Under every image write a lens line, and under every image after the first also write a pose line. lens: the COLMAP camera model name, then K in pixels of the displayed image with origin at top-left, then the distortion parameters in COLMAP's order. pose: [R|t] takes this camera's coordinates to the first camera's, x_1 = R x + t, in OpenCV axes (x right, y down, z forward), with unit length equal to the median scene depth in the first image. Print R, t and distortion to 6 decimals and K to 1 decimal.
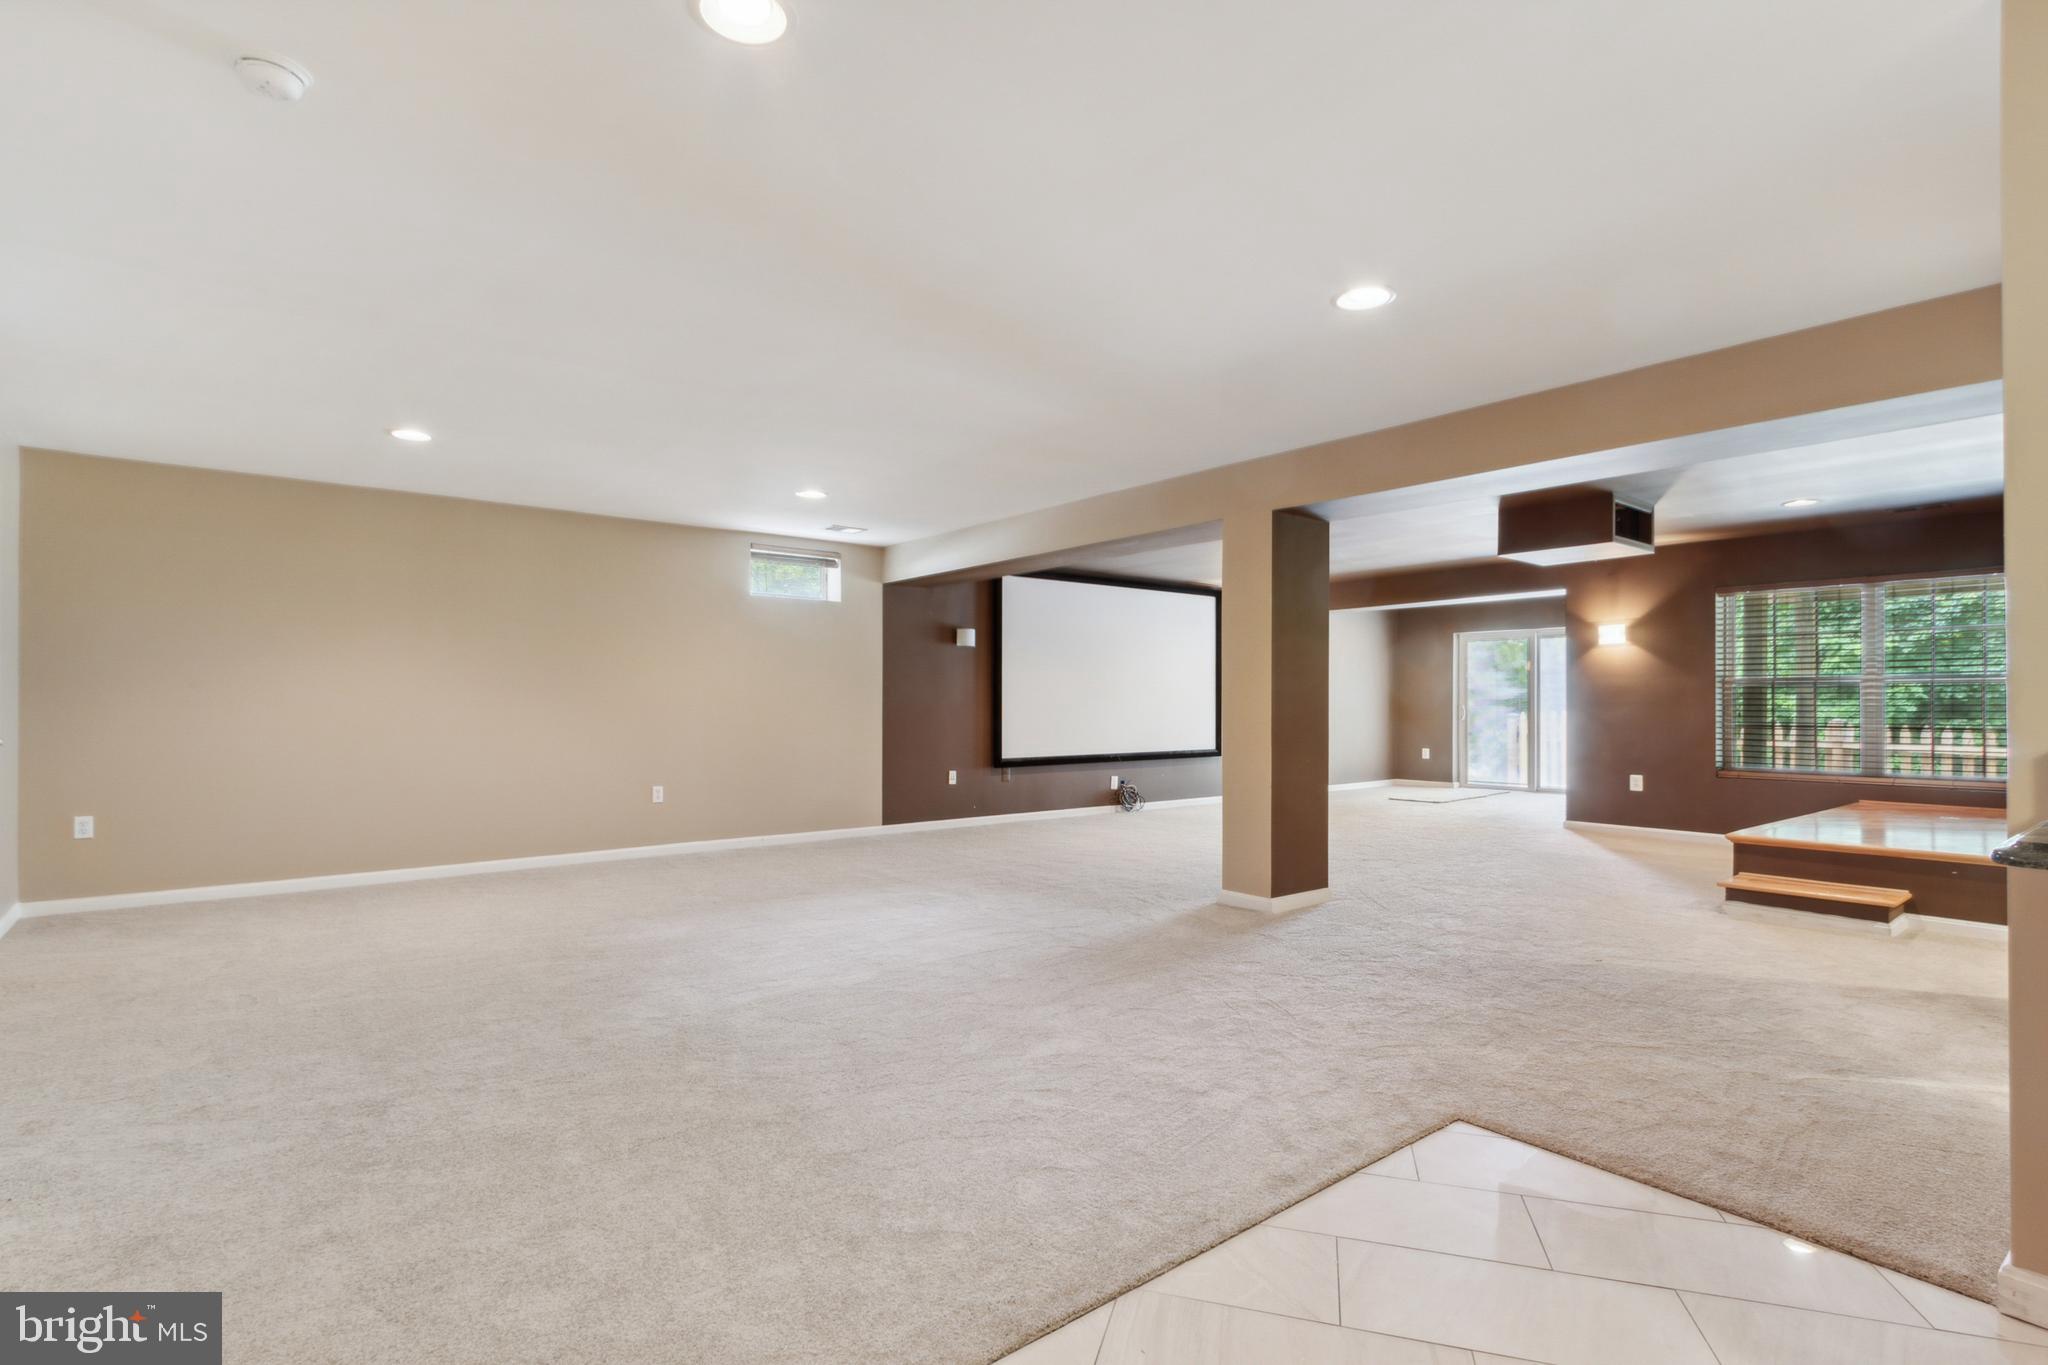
lens RADIAL K [[955.1, 0, 1025.5], [0, 955.1, 717.1], [0, 0, 1]] dist [0.000527, -0.000012]
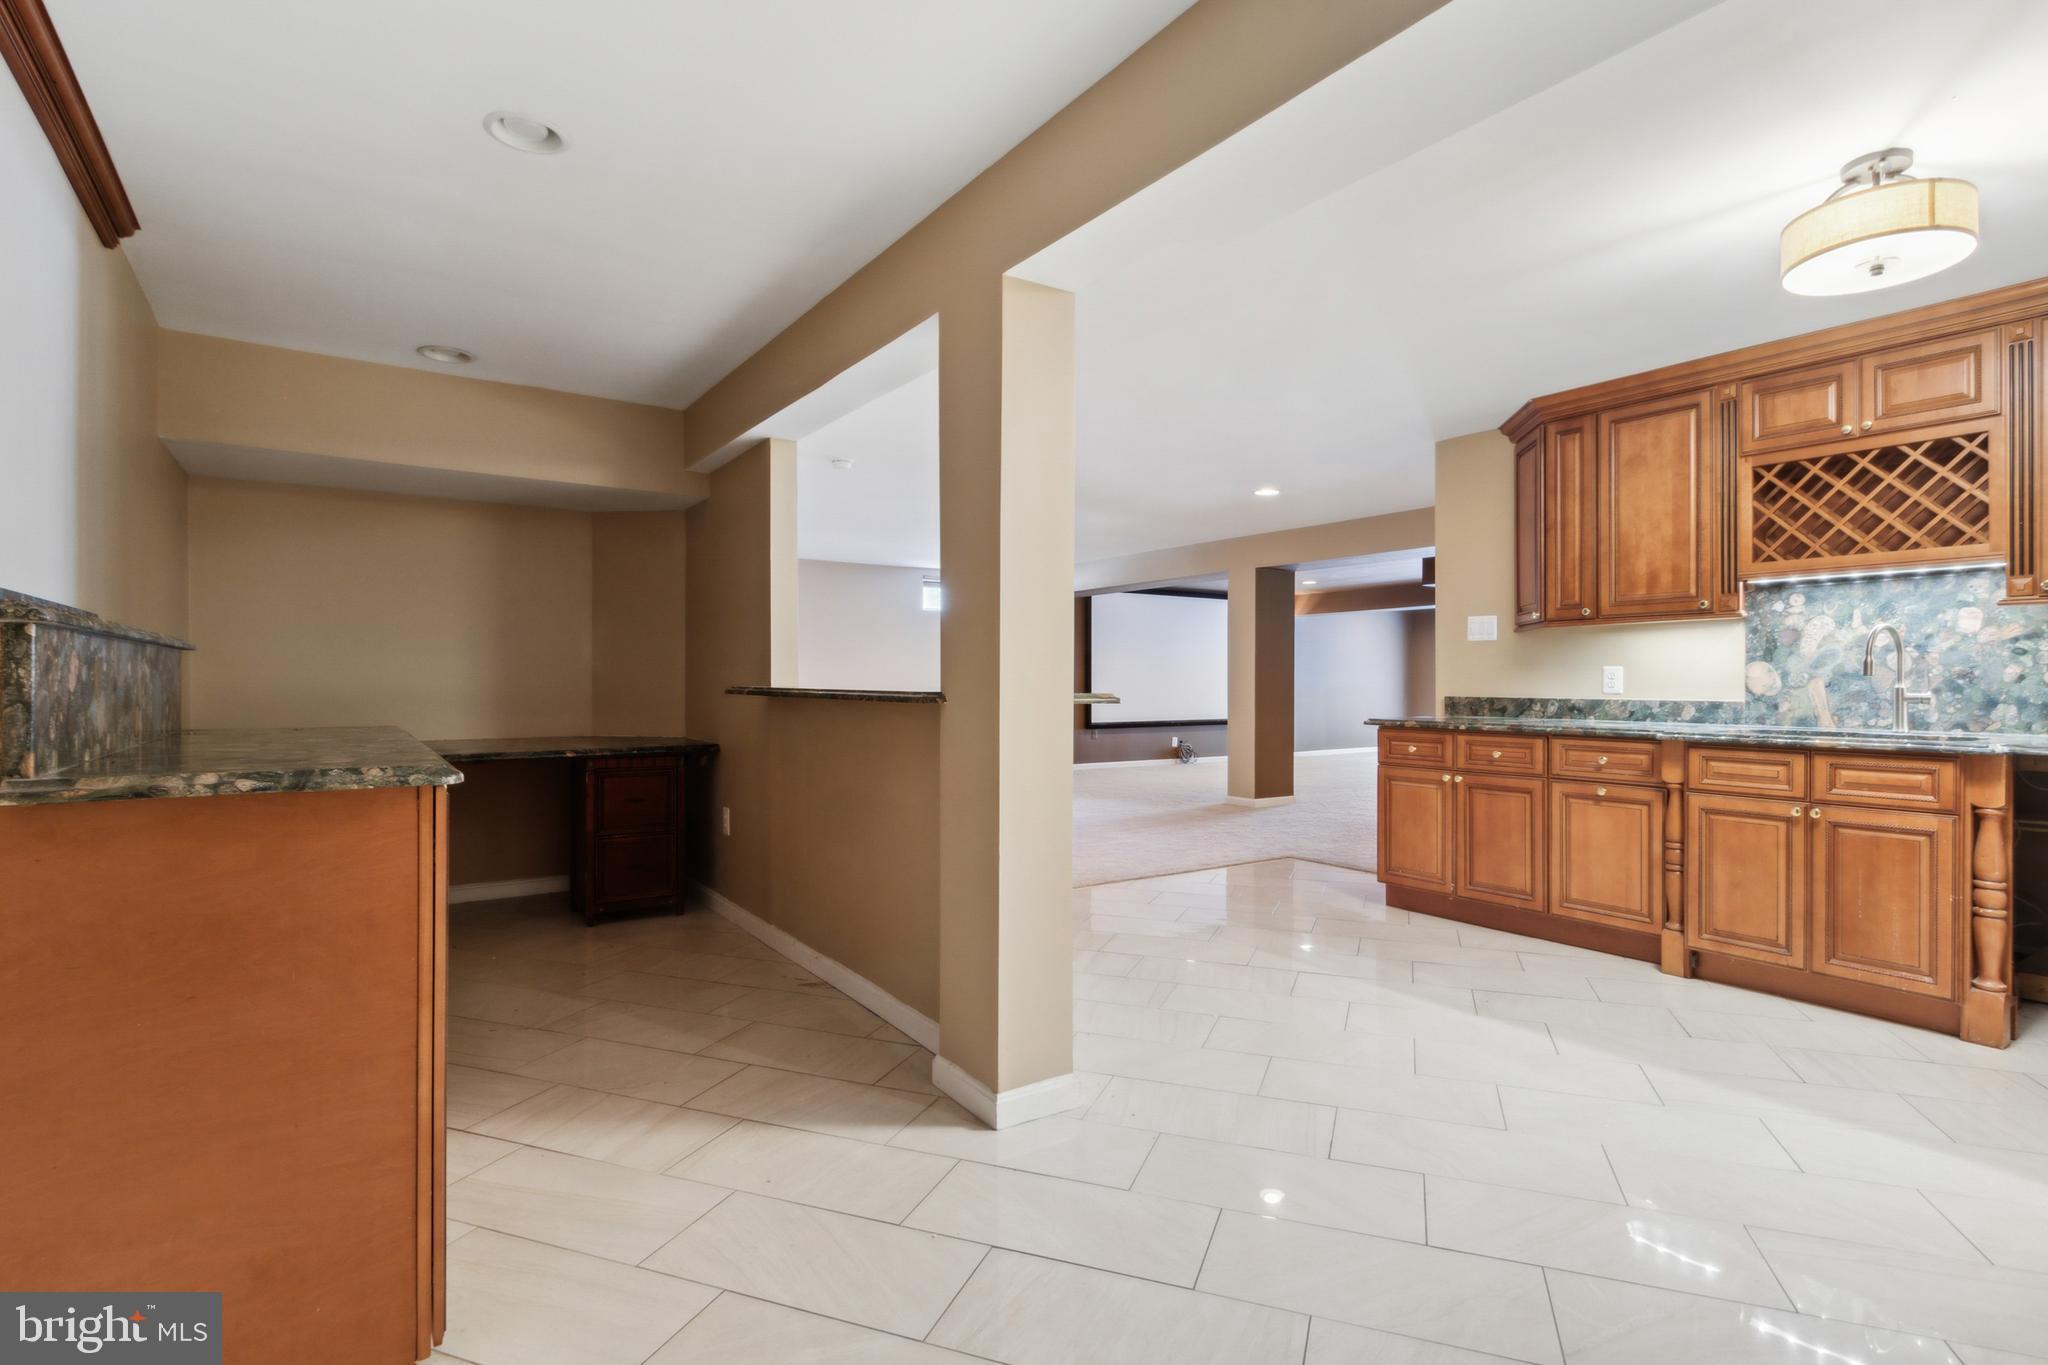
lens RADIAL K [[995.9, 0, 1024.0], [0, 995.9, 682.5], [0, 0, 1]] dist [-0.000839, -0.000697]
pose [[0.997432, 0.002663, -0.071577, -0.020773], [-0.003725, 0.999885, -0.014711, 0.007438], [0.071529, 0.014940, 0.997327, -0.471922]]
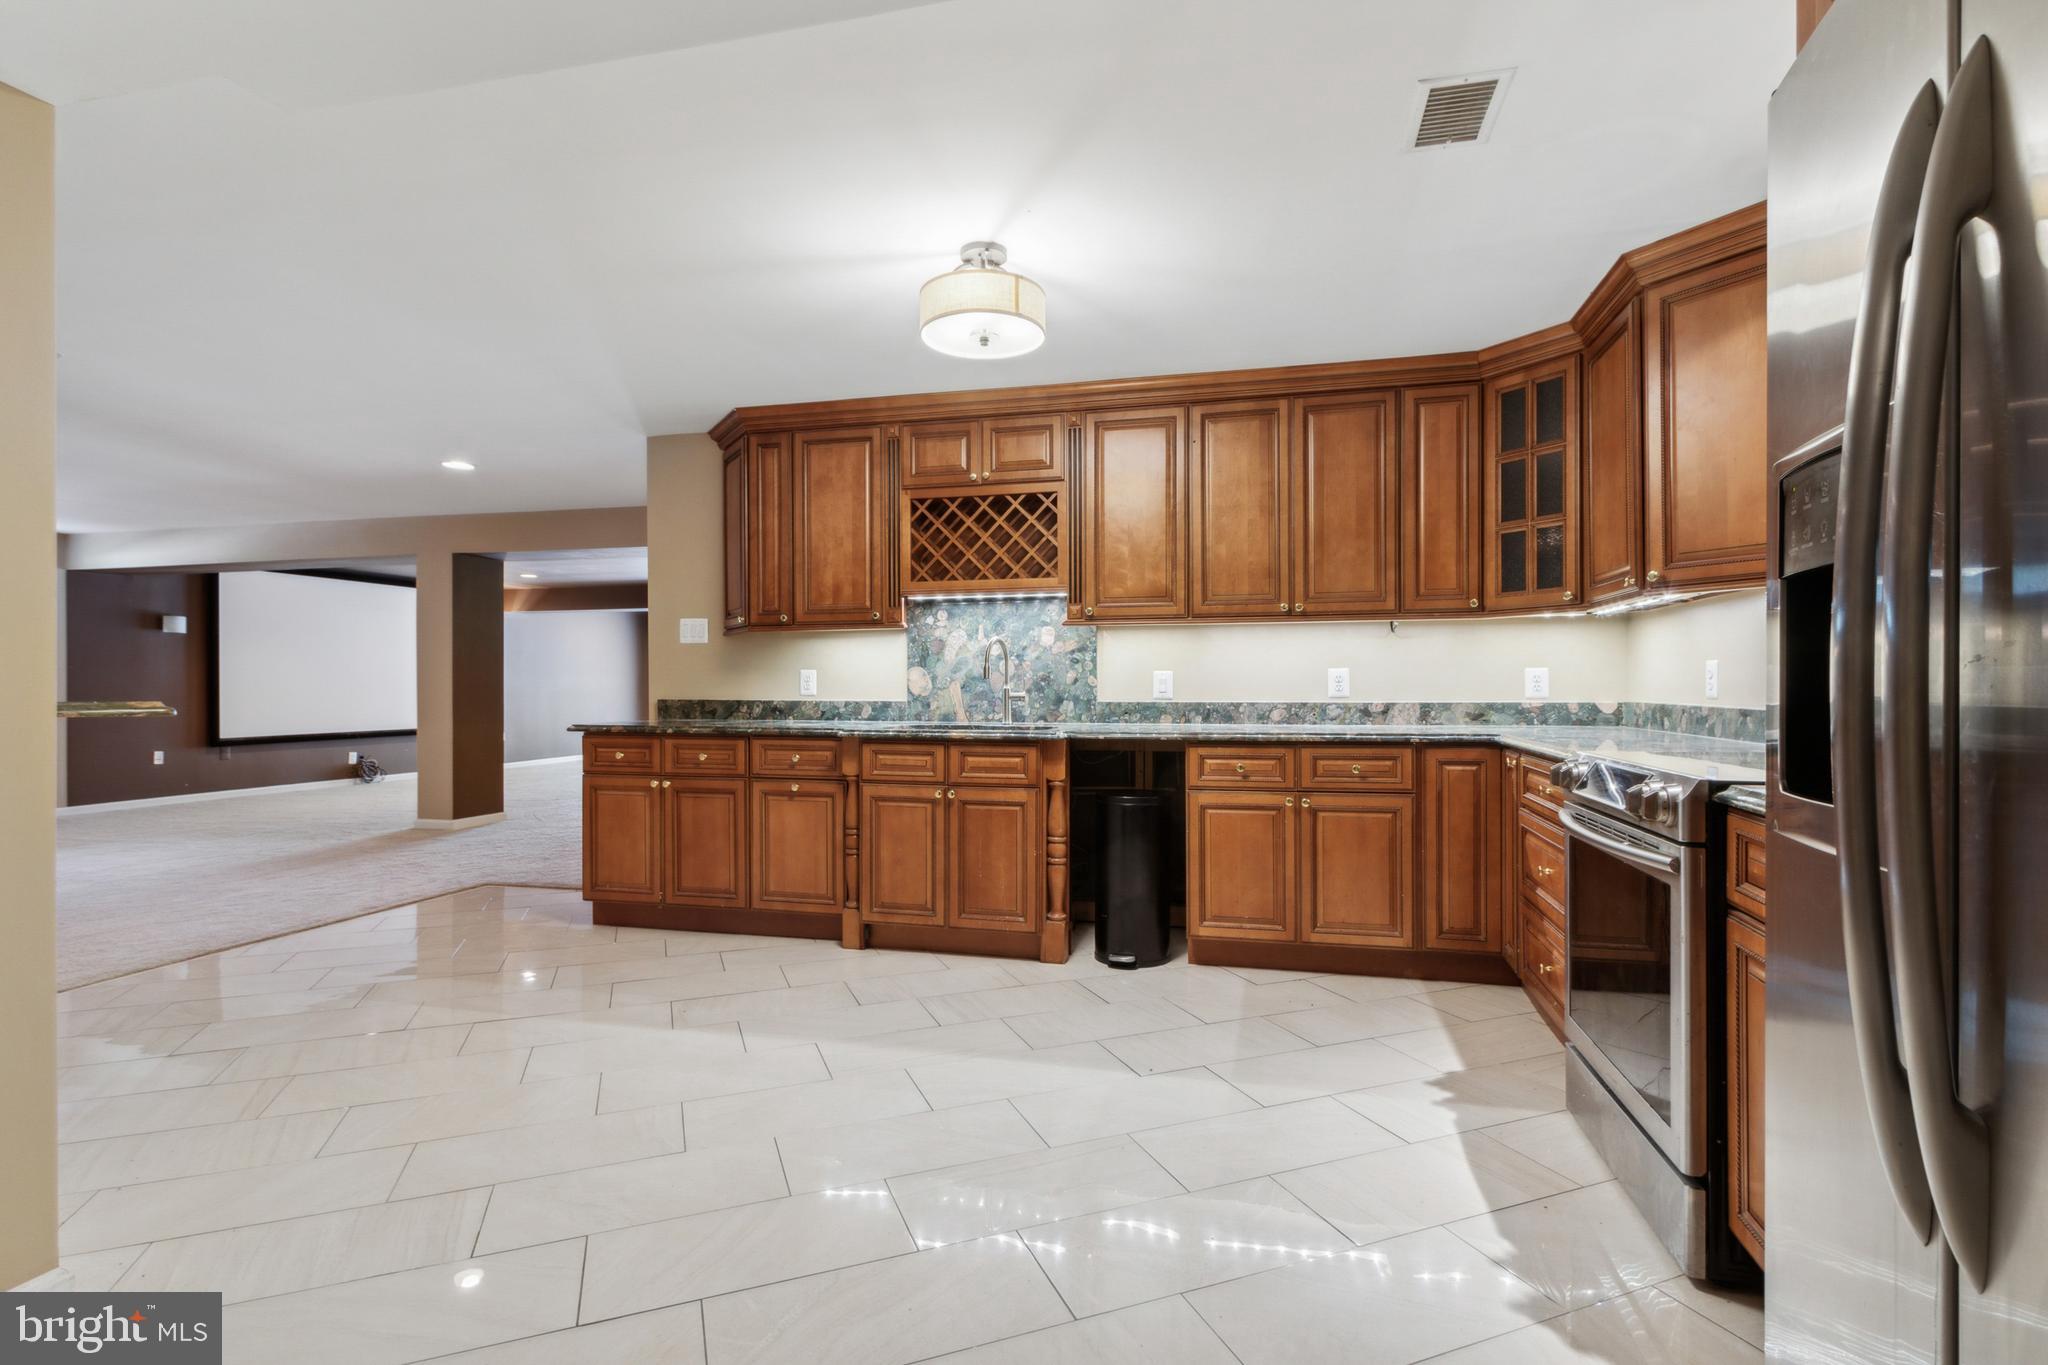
lens RADIAL K [[983.6, 0, 1024.1], [0, 983.6, 696.2], [0, 0, 1]] dist [0.000254, -0.000023]
pose [[0.796617, -0.006746, 0.604447, 0.028386], [0.009452, 0.999954, -0.001297, 0.006540], [-0.604411, 0.006746, 0.796644, -0.433196]]
